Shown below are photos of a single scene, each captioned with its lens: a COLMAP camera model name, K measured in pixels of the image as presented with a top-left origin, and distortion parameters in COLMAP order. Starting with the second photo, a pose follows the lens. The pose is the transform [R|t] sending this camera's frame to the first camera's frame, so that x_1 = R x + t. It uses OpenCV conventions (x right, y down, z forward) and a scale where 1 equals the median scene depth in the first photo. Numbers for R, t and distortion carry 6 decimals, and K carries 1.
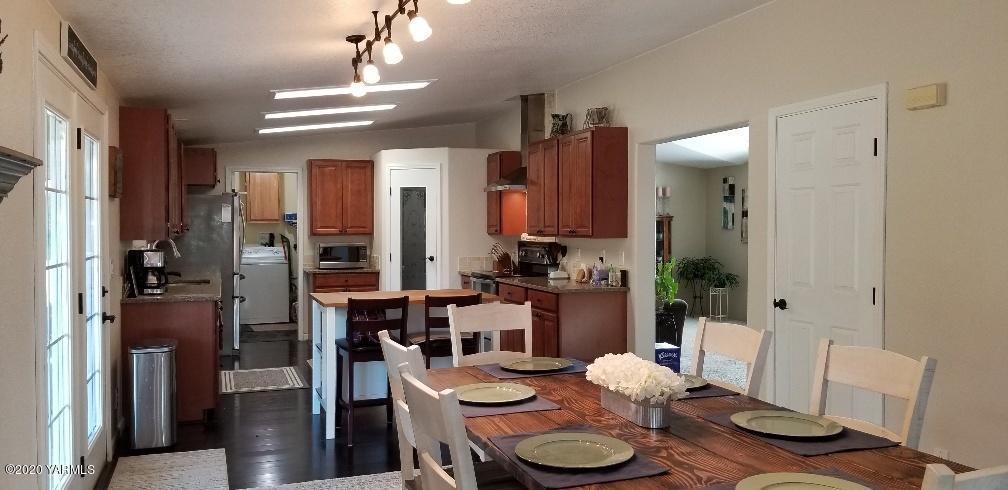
lens RADIAL K [[778.9, 0, 501.7], [0, 778.9, 256.0], [0, 0, 1]] dist [0.067628, -0.018146]
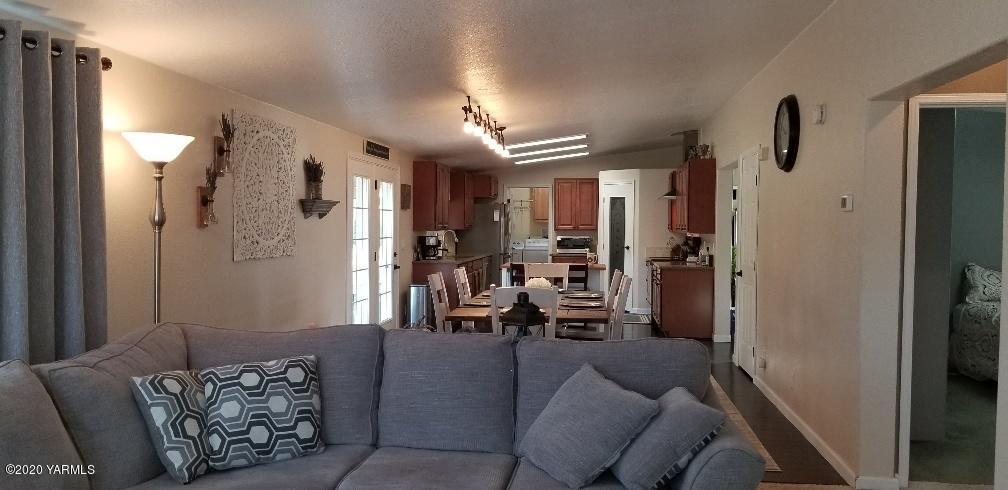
lens RADIAL K [[778.9, 0, 503.7], [0, 778.9, 240.6], [0, 0, 1]] dist [0.067628, -0.018146]
pose [[0.888605, 0.016159, -0.458389, 0.360673], [-0.024604, 0.999620, -0.012458, 0.014133], [0.458014, 0.022348, 0.888664, -0.359540]]
